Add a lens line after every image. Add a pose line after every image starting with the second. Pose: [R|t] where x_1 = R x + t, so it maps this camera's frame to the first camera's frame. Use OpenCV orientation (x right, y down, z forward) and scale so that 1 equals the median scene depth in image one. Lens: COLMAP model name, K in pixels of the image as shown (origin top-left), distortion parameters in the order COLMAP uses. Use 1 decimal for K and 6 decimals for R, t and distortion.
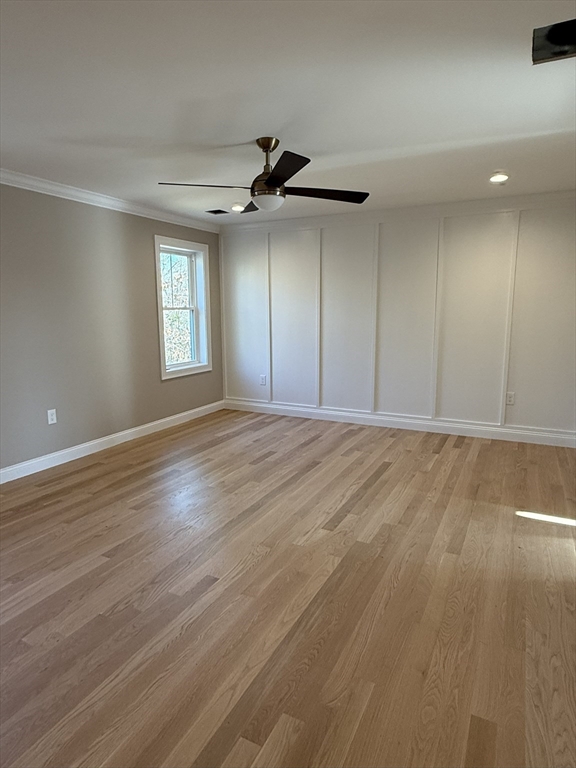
lens RADIAL K [[460.0, 0, 304.8], [0, 460.0, 376.1], [0, 0, 1]] dist [-0.000164, -0.001956]
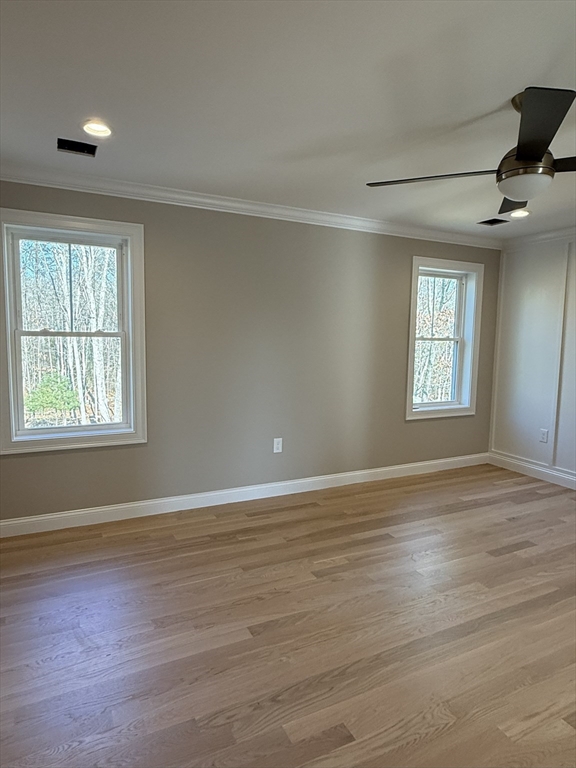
lens RADIAL K [[460.0, 0, 304.8], [0, 460.0, 376.1], [0, 0, 1]] dist [-0.000164, -0.001956]
pose [[0.789952, 0.073850, -0.608705, 0.067638], [-0.112340, 0.993348, -0.025274, -0.033392], [0.602790, 0.088347, 0.792994, 0.203477]]
